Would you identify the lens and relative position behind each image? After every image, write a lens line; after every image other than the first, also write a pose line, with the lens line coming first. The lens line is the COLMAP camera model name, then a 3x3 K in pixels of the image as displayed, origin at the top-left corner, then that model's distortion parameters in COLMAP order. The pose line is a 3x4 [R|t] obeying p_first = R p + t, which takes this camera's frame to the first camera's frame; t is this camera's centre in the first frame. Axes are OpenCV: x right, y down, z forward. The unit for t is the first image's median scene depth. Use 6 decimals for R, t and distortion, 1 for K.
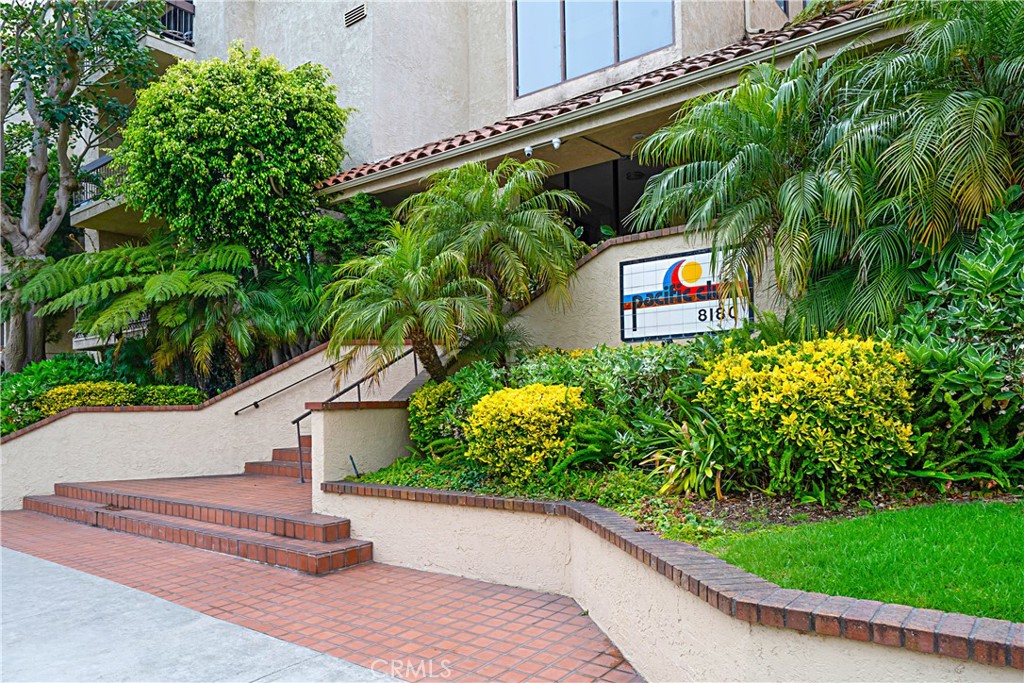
lens RADIAL K [[659.0, 0, 597.0], [0, 659.0, 389.1], [0, 0, 1]] dist [-0.002336, -0.001264]
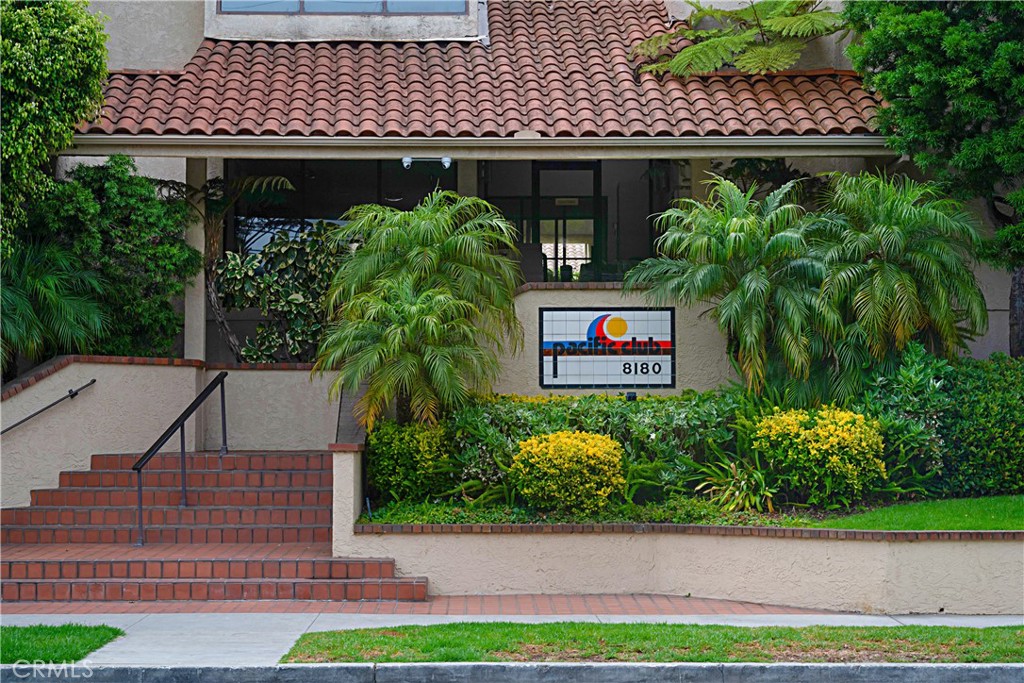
lens RADIAL K [[1921.8, 0, 512.0], [0, 1921.8, 341.5], [0, 0, 1]] dist [0.039788, 0.036766]
pose [[0.789344, 0.050624, 0.611861, -1.870732], [-0.023388, 0.998351, -0.052430, 0.012324], [-0.613506, 0.027075, 0.789226, -1.332725]]
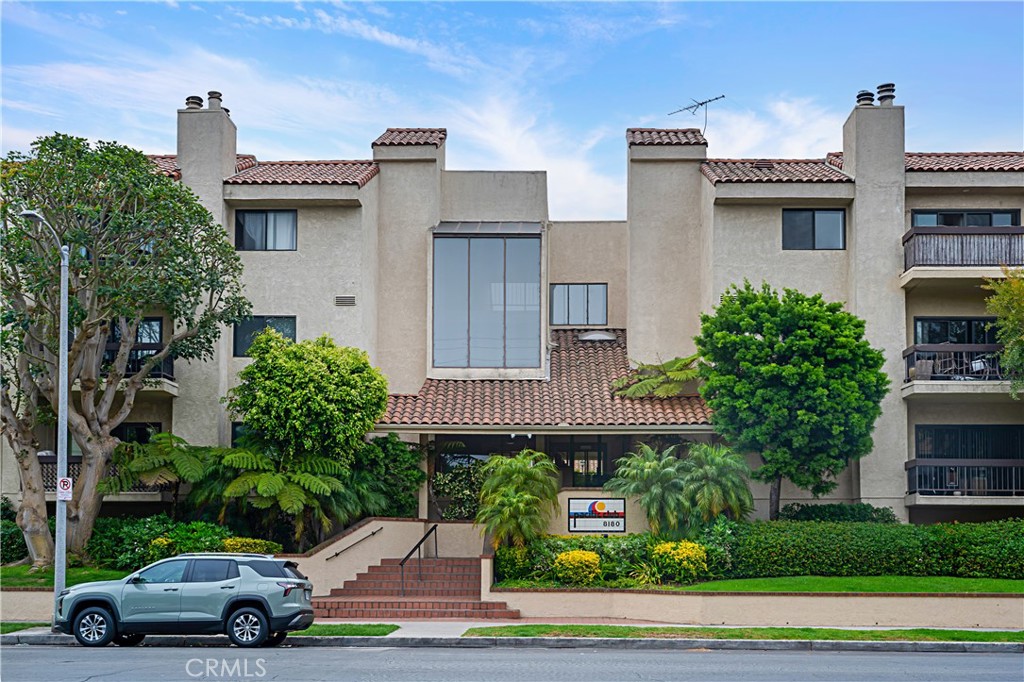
lens RADIAL K [[1112.4, 0, 563.6], [0, 1112.4, 491.1], [0, 0, 1]] dist [-0.000222, -0.004152]
pose [[0.800321, 0.054309, 0.597108, -2.495374], [-0.029569, 0.998253, -0.051162, -0.012731], [-0.598843, 0.023290, 0.800528, -2.305813]]
